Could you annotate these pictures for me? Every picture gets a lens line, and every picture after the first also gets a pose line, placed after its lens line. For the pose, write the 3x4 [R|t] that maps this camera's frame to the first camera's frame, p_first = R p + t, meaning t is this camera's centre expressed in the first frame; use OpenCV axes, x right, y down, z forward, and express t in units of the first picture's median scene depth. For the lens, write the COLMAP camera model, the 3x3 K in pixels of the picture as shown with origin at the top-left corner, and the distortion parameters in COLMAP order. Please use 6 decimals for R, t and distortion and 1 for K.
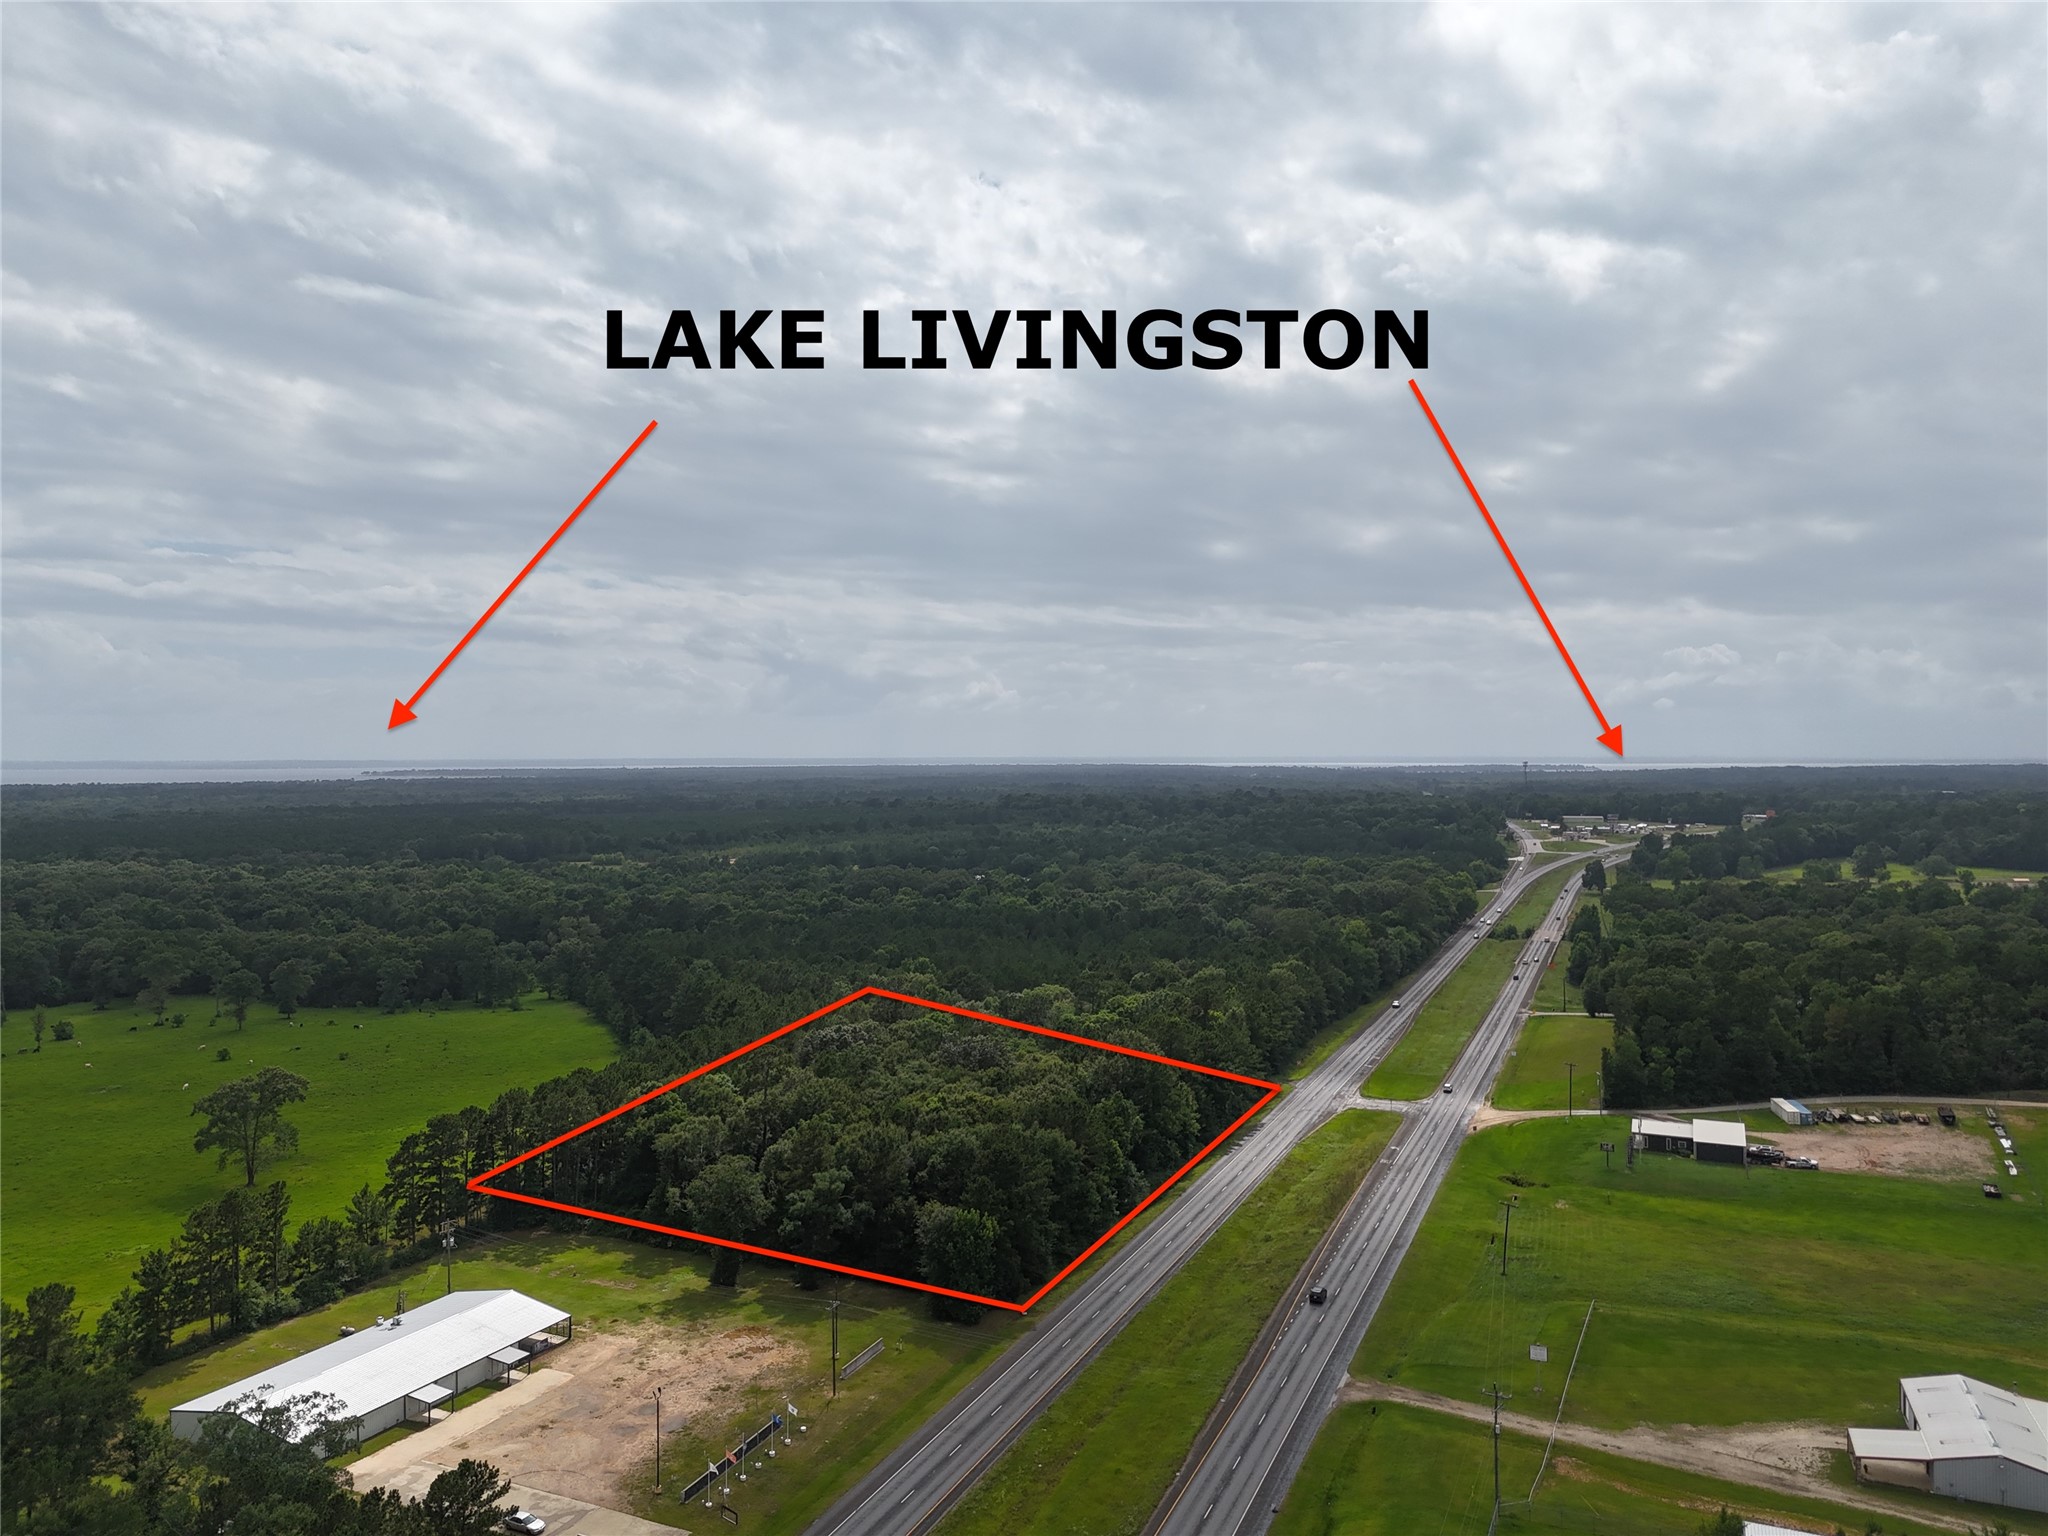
lens RADIAL K [[1504.6, 0, 1012.7], [0, 1504.6, 765.8], [0, 0, 1]] dist [0.057547, -0.039544]
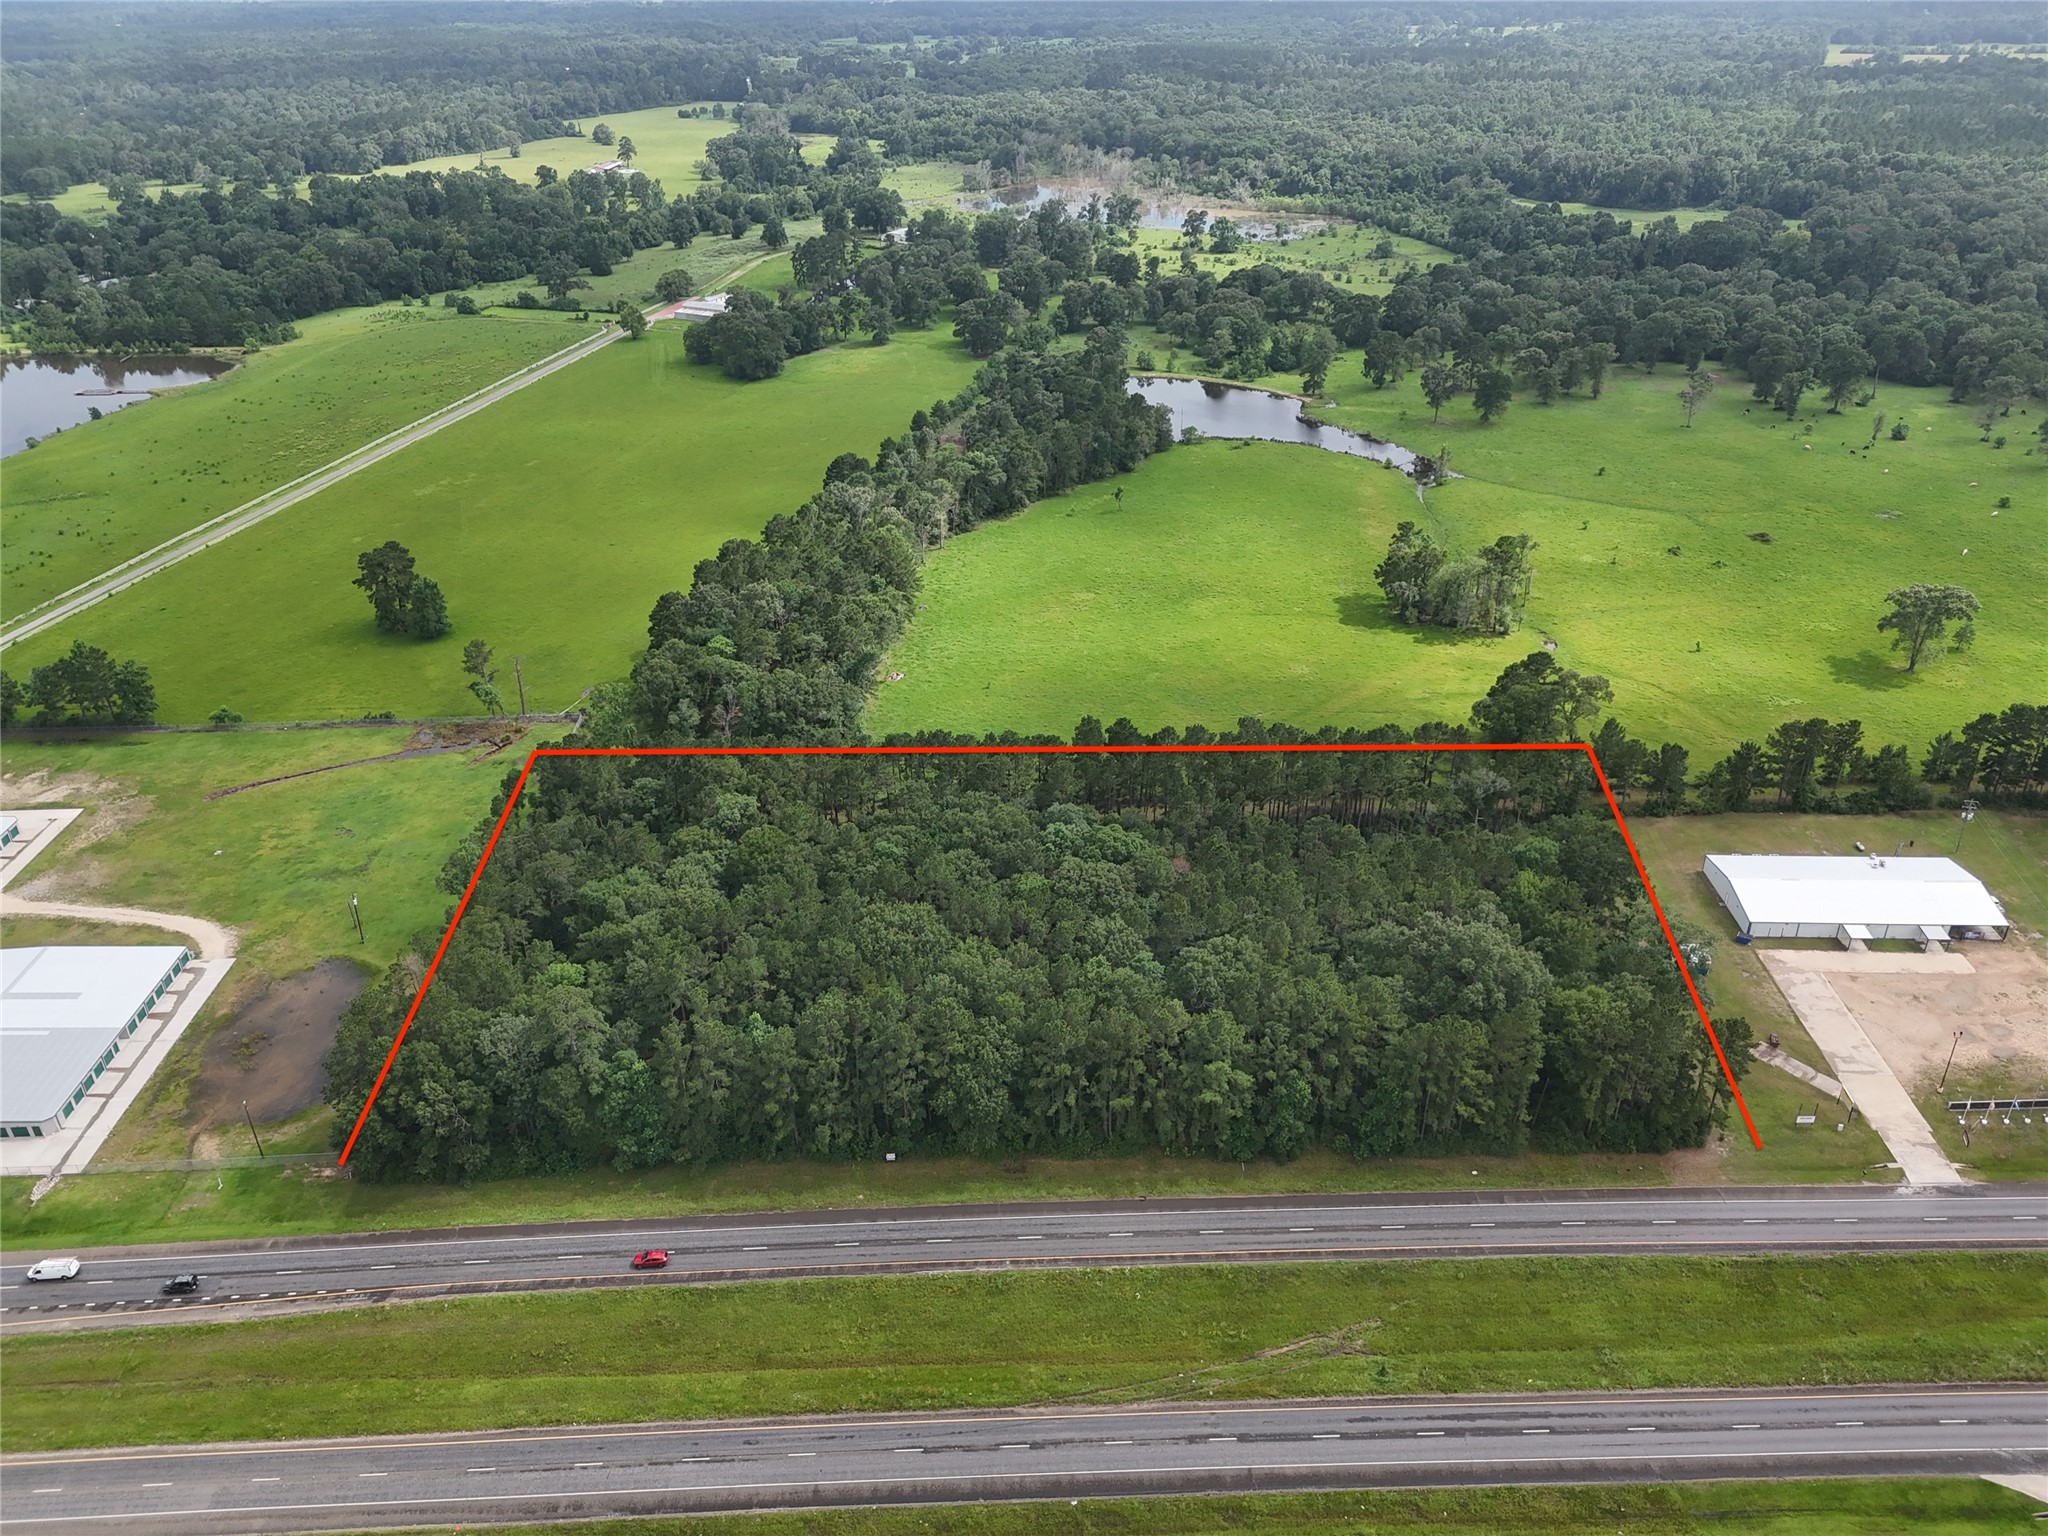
lens RADIAL K [[1504.6, 0, 1025.0], [0, 1504.6, 776.4], [0, 0, 1]] dist [0.057547, -0.039544]
pose [[0.404467, 0.442160, -0.800563, 0.329159], [0.009033, 0.873386, 0.486945, -0.358931], [0.914508, -0.204185, 0.349262, -0.138995]]
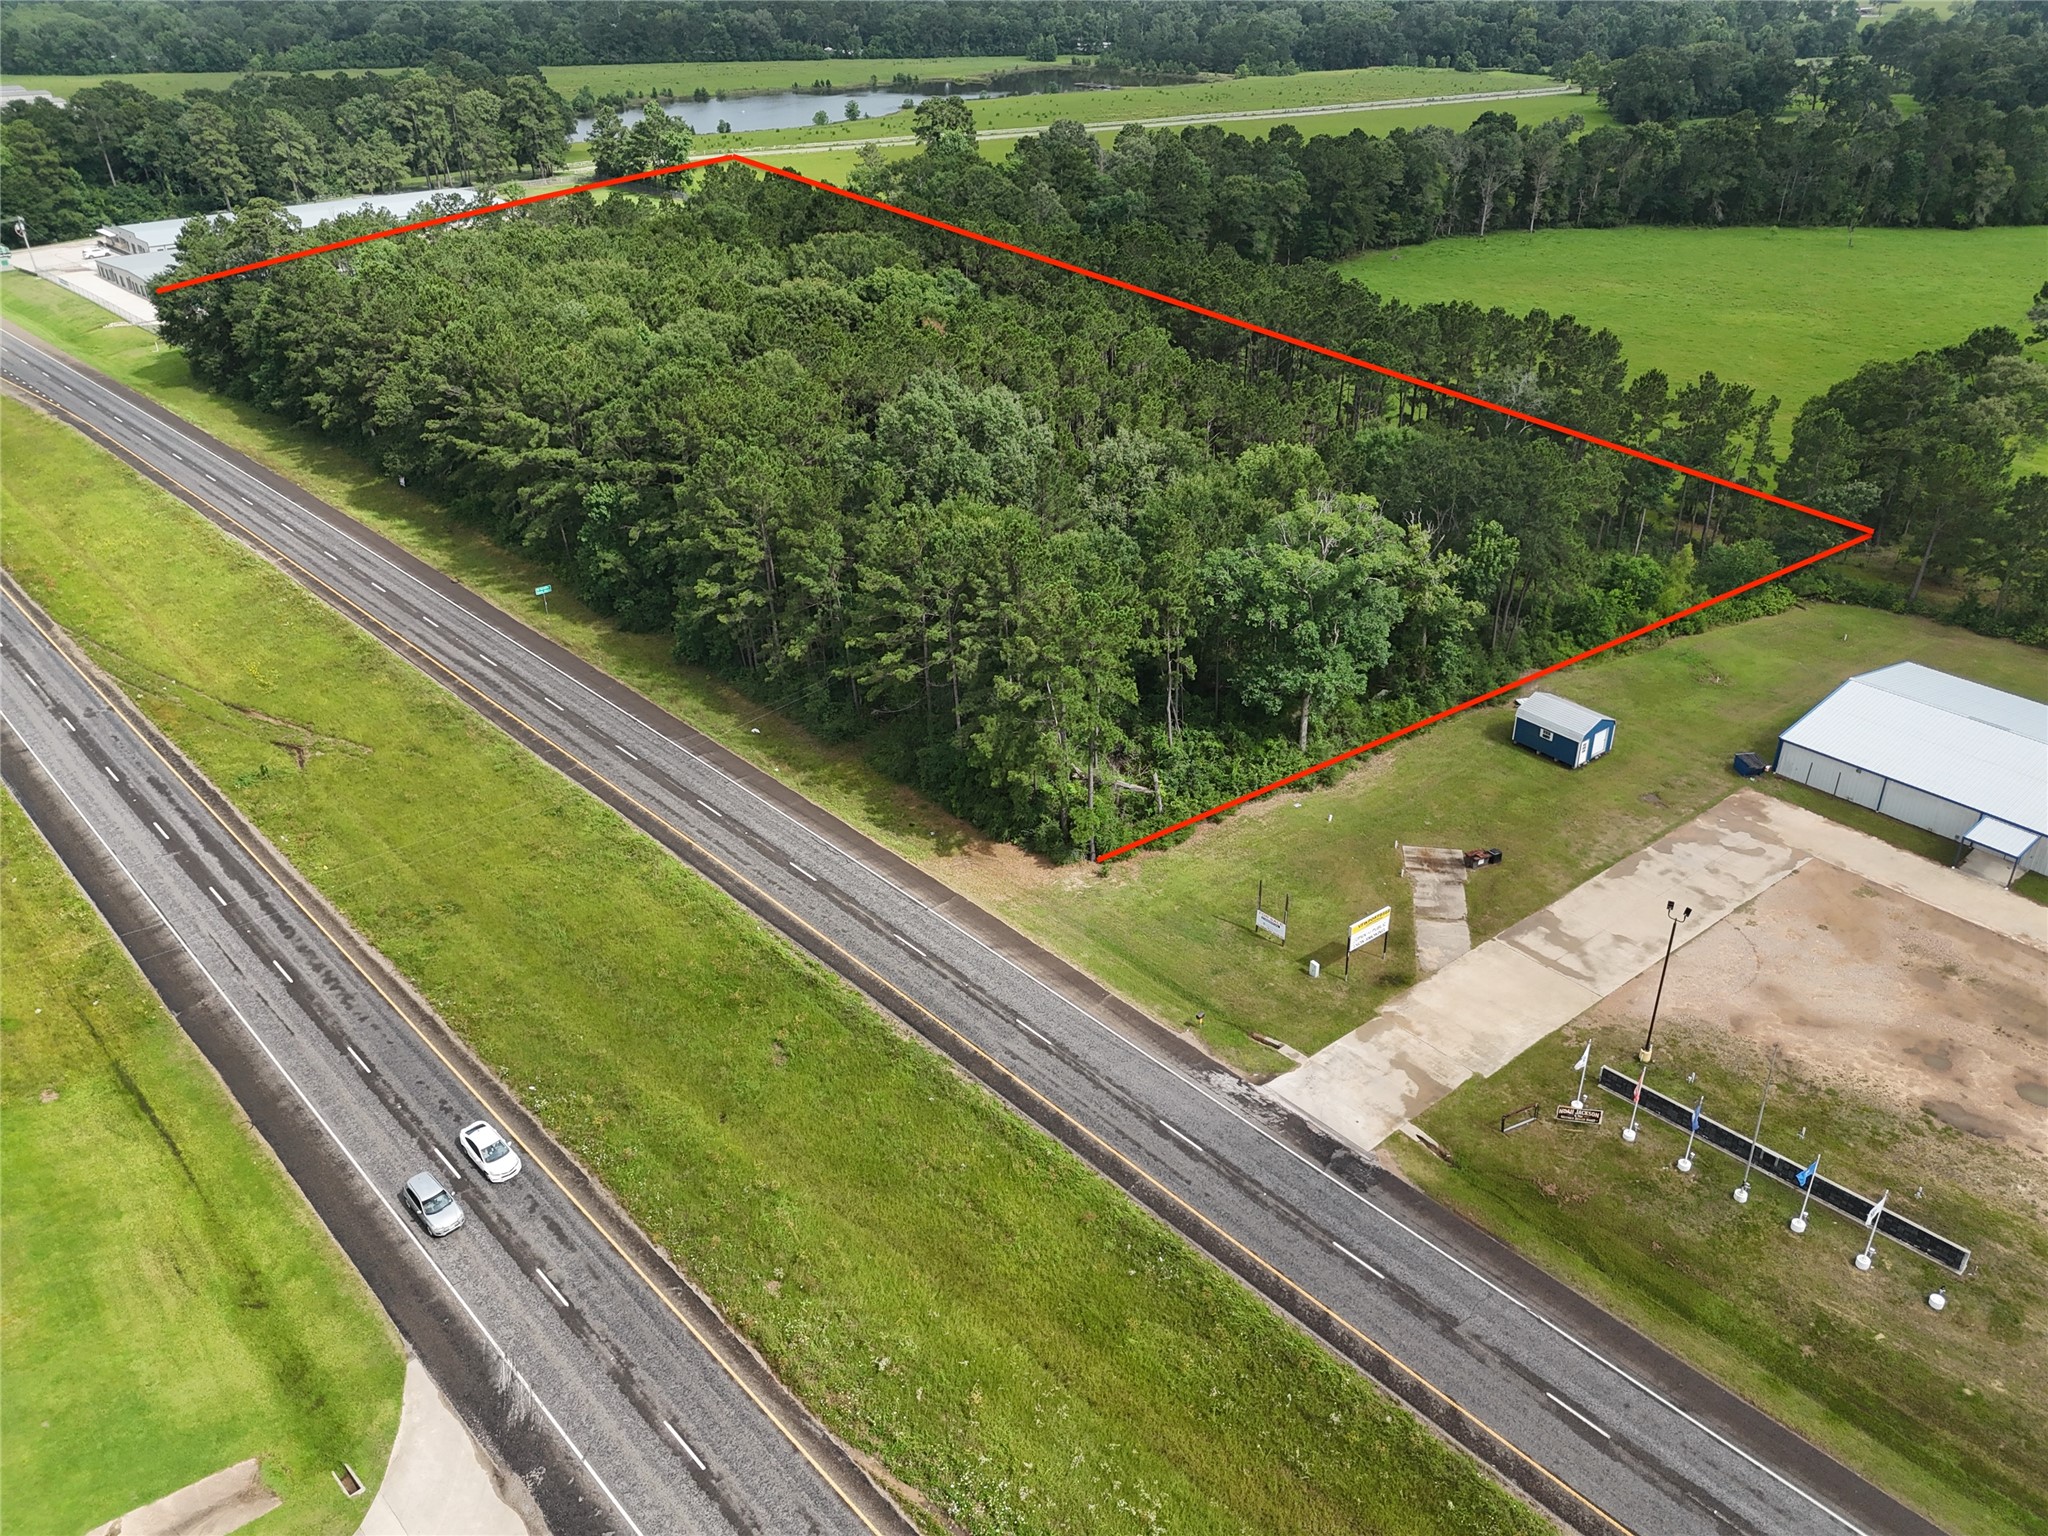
lens RADIAL K [[1504.6, 0, 1031.2], [0, 1504.6, 764.8], [0, 0, 1]] dist [0.057547, -0.039544]
pose [[-0.415393, 0.446211, -0.792682, 0.198081], [0.004299, 0.872375, 0.488818, 0.092470], [0.909632, 0.199644, -0.364297, 0.785213]]
